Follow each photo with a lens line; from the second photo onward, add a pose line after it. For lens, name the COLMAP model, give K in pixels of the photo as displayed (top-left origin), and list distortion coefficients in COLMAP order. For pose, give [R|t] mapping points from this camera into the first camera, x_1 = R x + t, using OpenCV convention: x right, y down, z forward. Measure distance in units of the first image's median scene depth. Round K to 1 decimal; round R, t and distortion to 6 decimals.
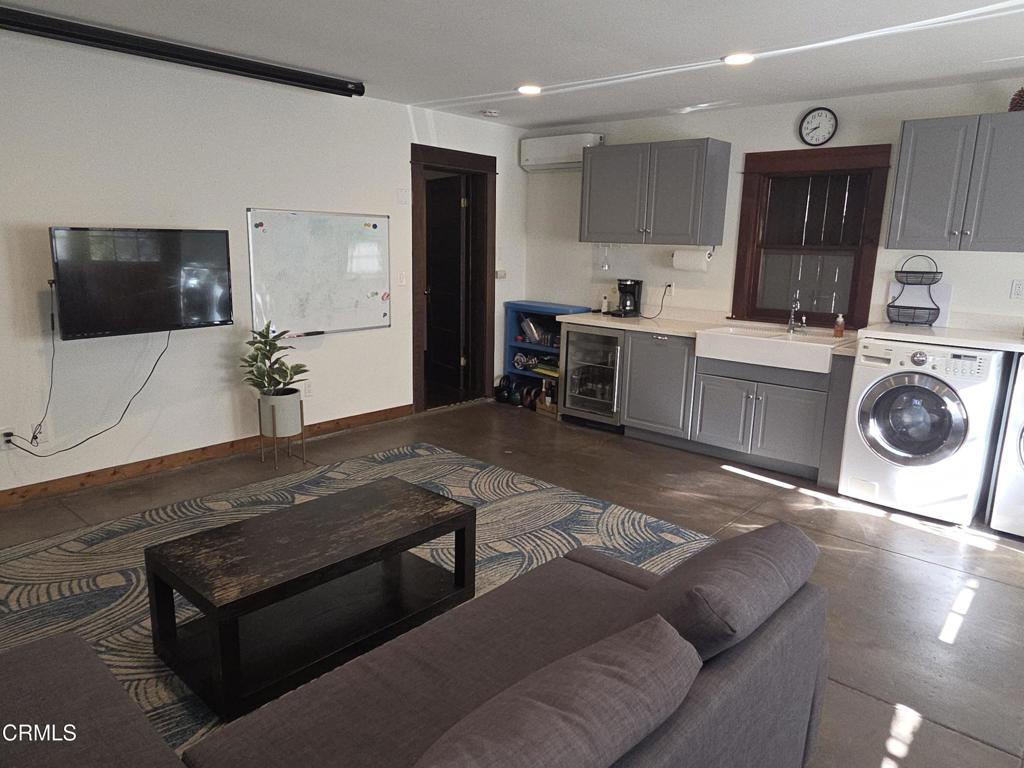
lens RADIAL K [[674.1, 0, 512.0], [0, 674.1, 384.0], [0, 0, 1]] dist [0.003387, 0.003070]
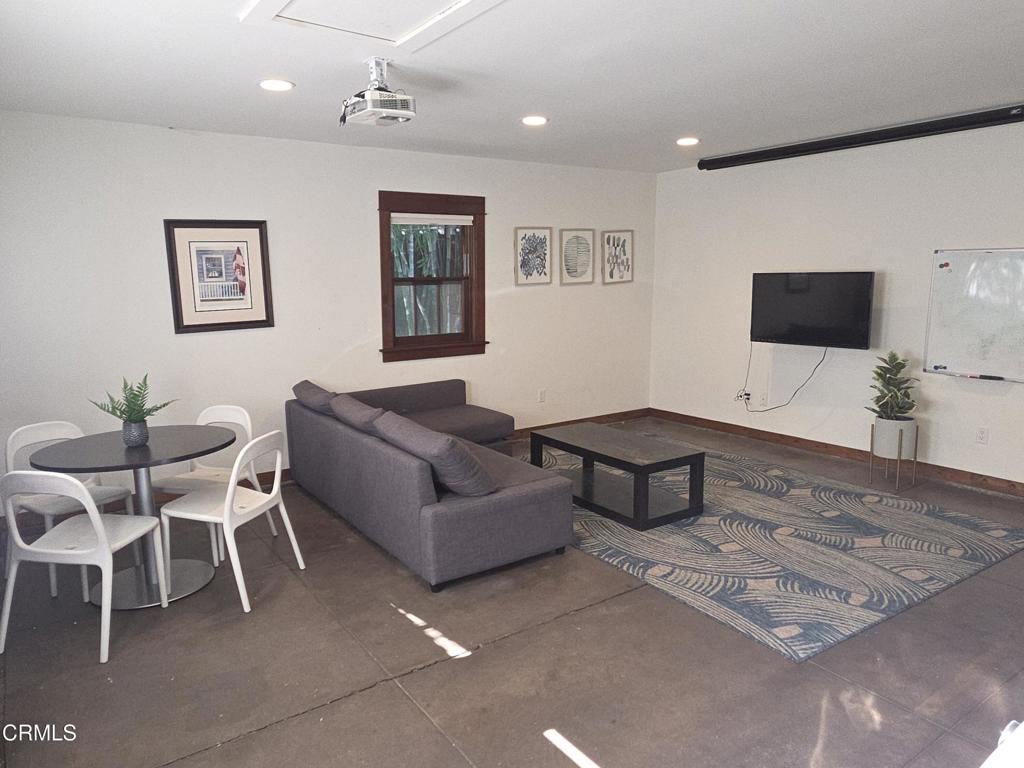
lens RADIAL K [[674.1, 0, 512.0], [0, 674.1, 384.0], [0, 0, 1]] dist [0.003387, 0.003070]
pose [[-0.210958, 0.136640, -0.967898, 0.947888], [-0.203380, 0.962377, 0.180188, -0.126245], [0.956103, 0.234864, -0.175231, 0.669023]]
